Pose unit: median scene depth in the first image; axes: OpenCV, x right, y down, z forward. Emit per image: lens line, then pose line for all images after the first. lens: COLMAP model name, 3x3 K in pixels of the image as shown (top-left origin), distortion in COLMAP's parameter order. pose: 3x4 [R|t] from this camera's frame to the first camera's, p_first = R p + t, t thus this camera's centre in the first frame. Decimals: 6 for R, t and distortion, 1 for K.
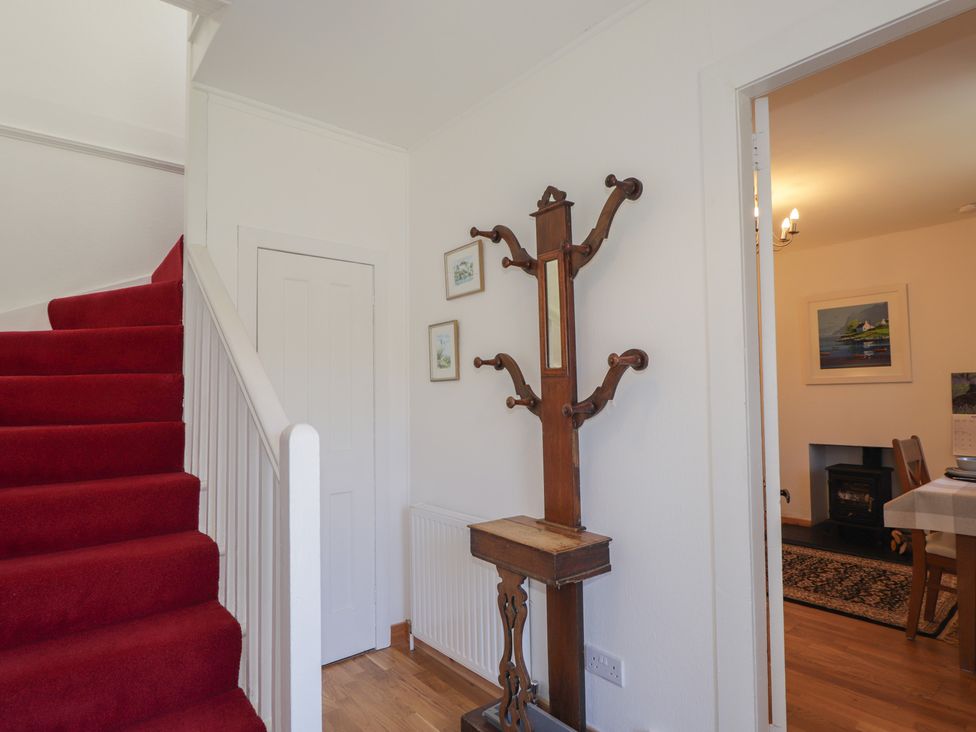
lens RADIAL K [[522.2, 0, 491.4], [0, 522.2, 363.3], [0, 0, 1]] dist [0.002682, -0.018878]
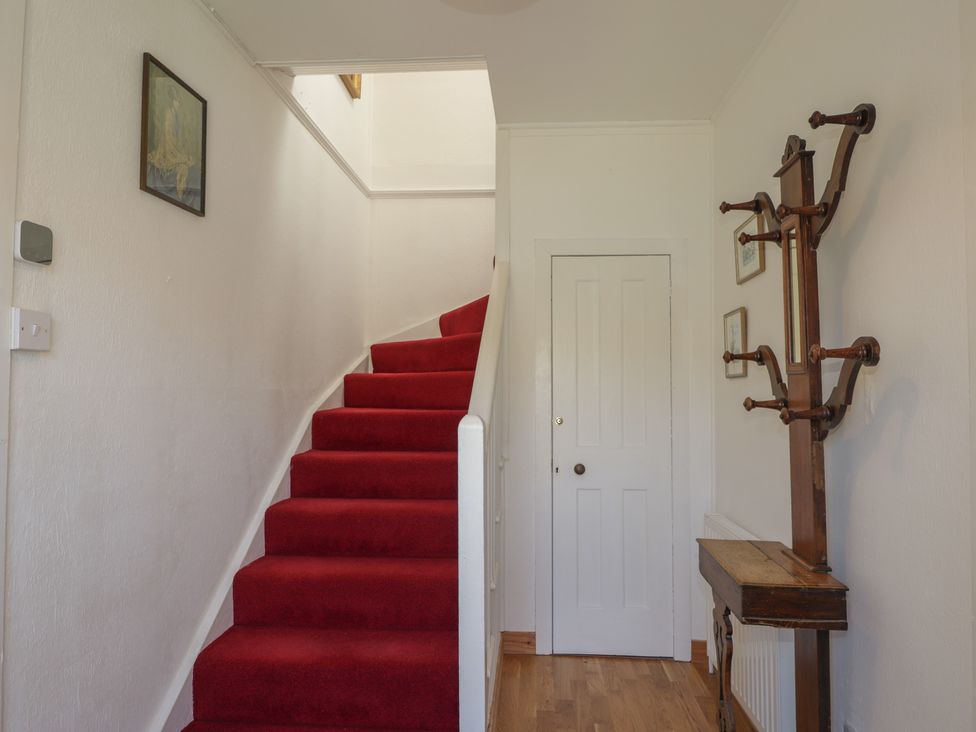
lens RADIAL K [[554.7, 0, 490.8], [0, 554.7, 362.9], [0, 0, 1]] dist [-0.002149, -0.001775]
pose [[0.743153, -0.014085, -0.668973, 0.263343], [0.022113, 0.999749, 0.003516, -0.003463], [0.668756, -0.017406, 0.743278, 0.043125]]
